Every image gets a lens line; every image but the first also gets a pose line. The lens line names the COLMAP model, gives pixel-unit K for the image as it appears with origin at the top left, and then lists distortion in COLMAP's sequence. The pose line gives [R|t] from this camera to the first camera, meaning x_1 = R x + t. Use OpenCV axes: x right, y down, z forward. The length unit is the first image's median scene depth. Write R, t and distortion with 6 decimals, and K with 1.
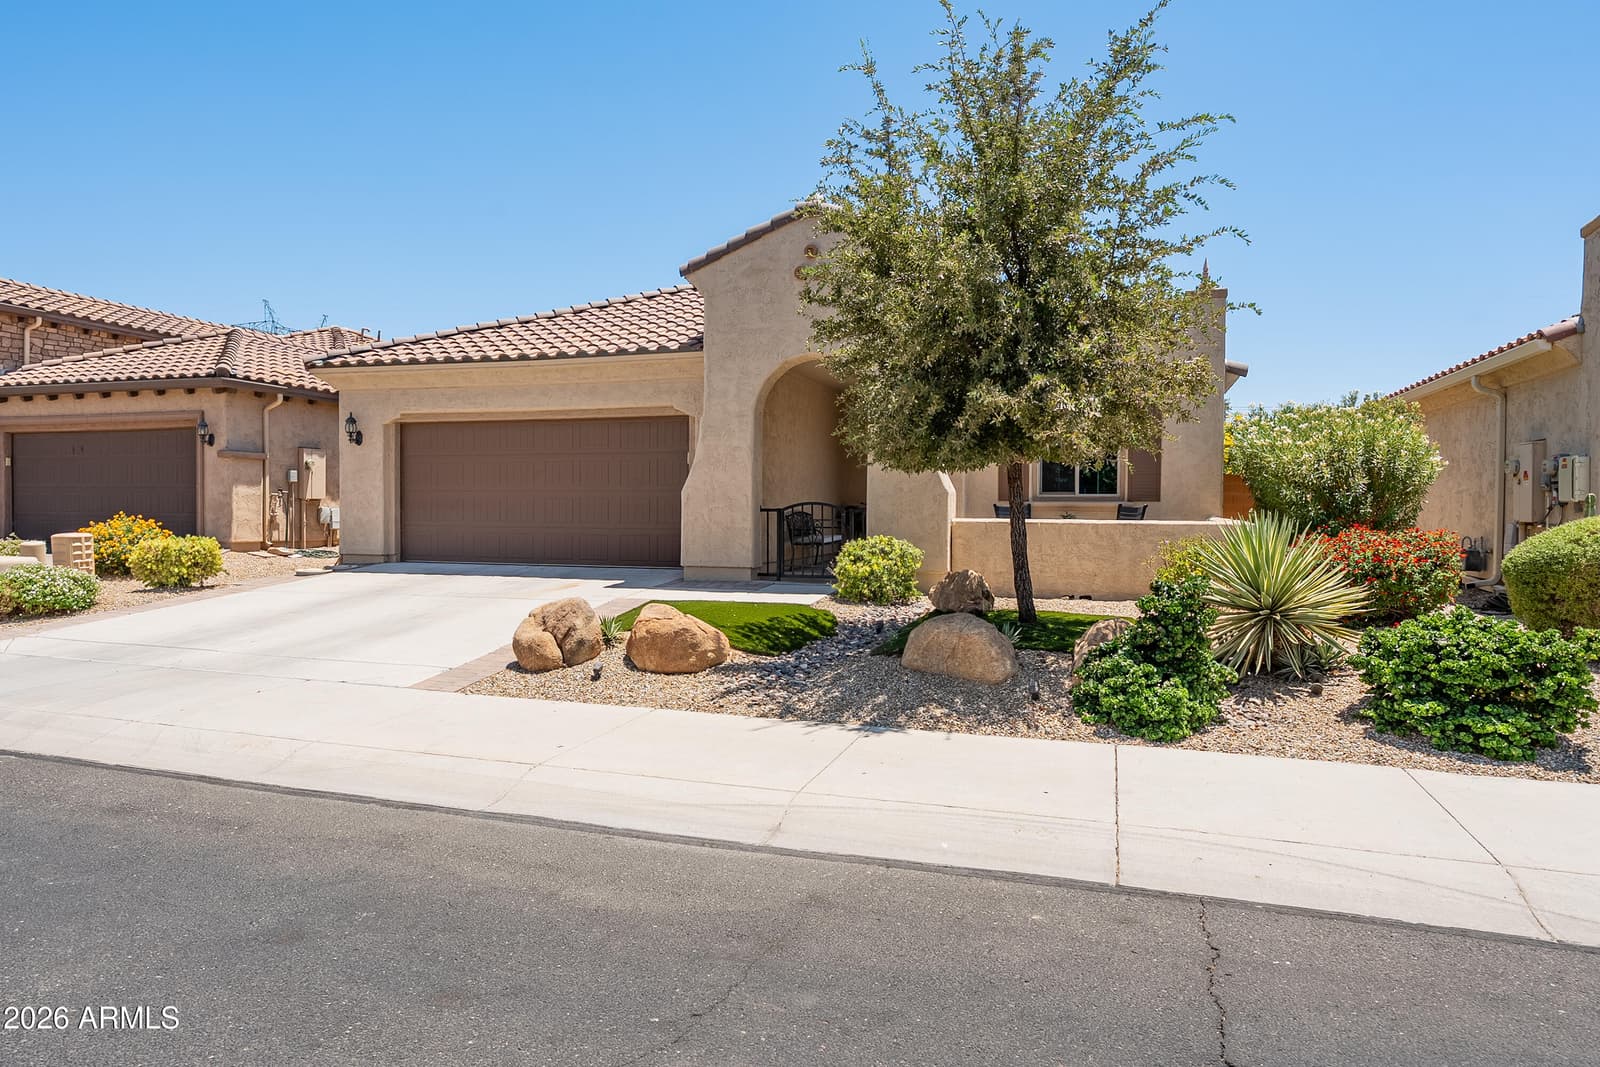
lens RADIAL K [[966.5, 0, 802.7], [0, 966.5, 568.7], [0, 0, 1]] dist [-0.005241, -0.000767]
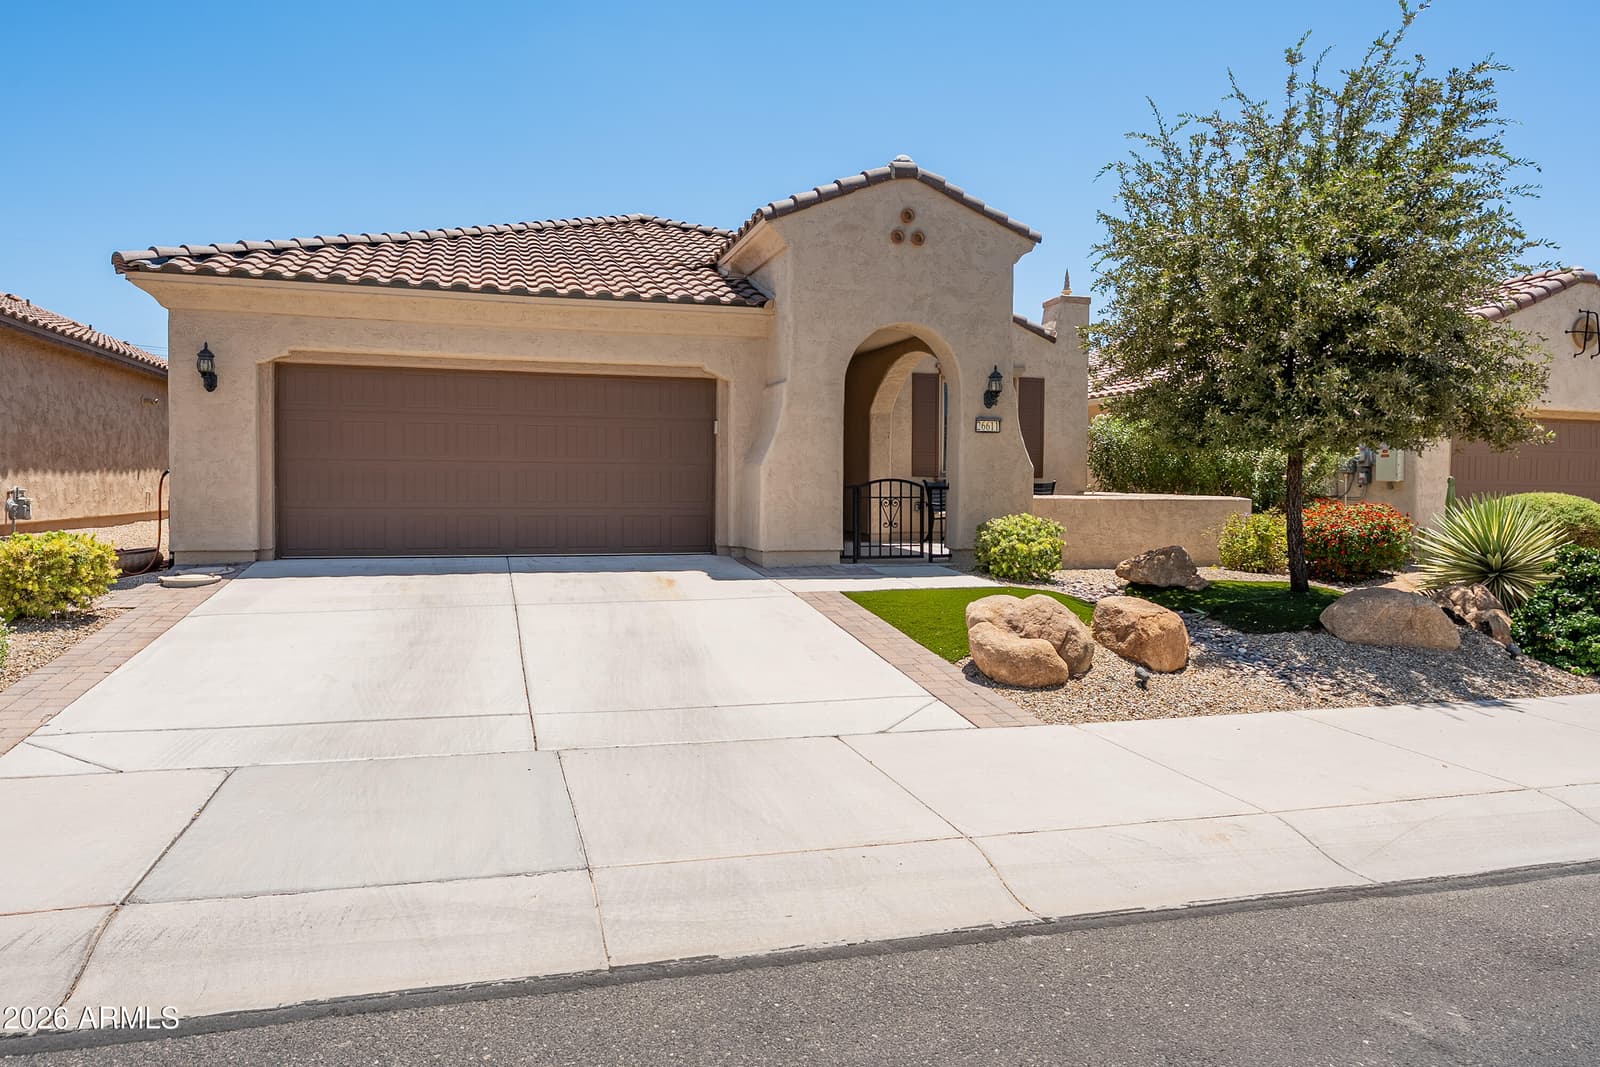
lens RADIAL K [[949.2, 0, 732.7], [0, 949.2, 508.8], [0, 0, 1]] dist [-0.004885, 0.000351]
pose [[0.849739, -0.013573, 0.527029, -0.639103], [0.029355, 0.999336, -0.021593, -0.025240], [-0.526386, 0.033819, 0.849573, 0.309273]]
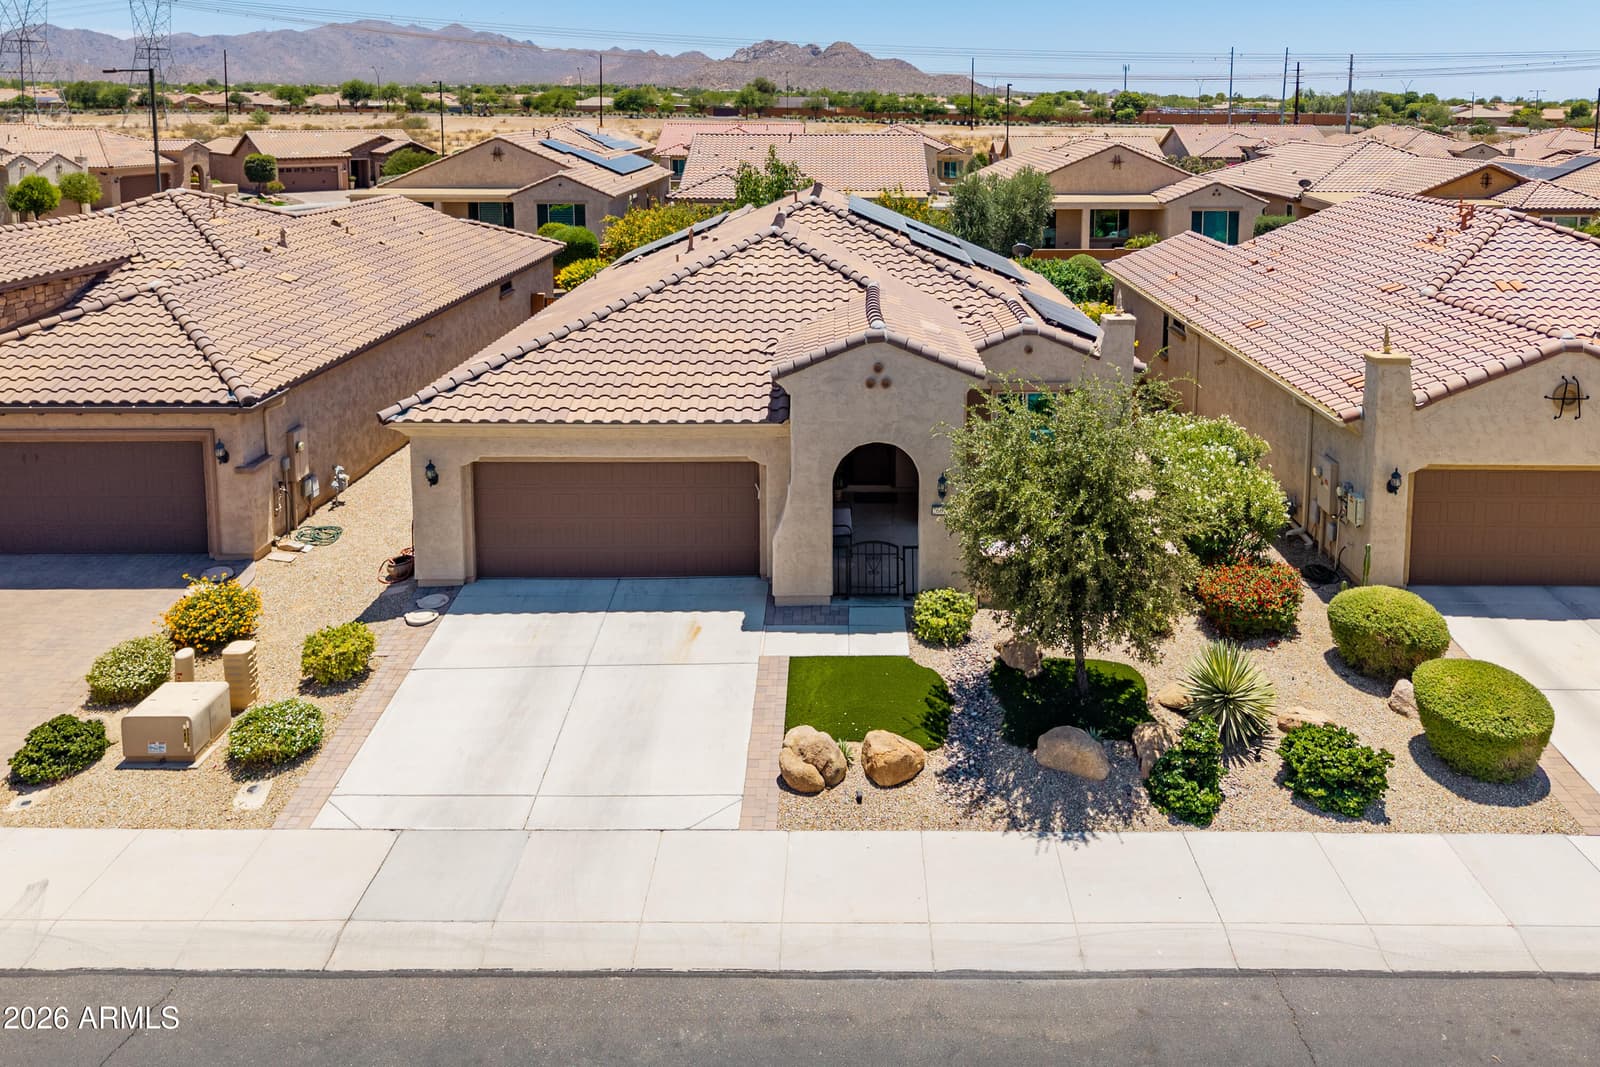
lens RADIAL K [[1144.1, 0, 857.3], [0, 1144.1, 262.9], [0, 0, 1]] dist [0.002599, 0.003204]
pose [[0.952098, -0.049575, 0.301748, -0.487417], [0.025883, 0.996295, 0.082015, -0.605292], [-0.304696, -0.070276, 0.949853, -0.472025]]
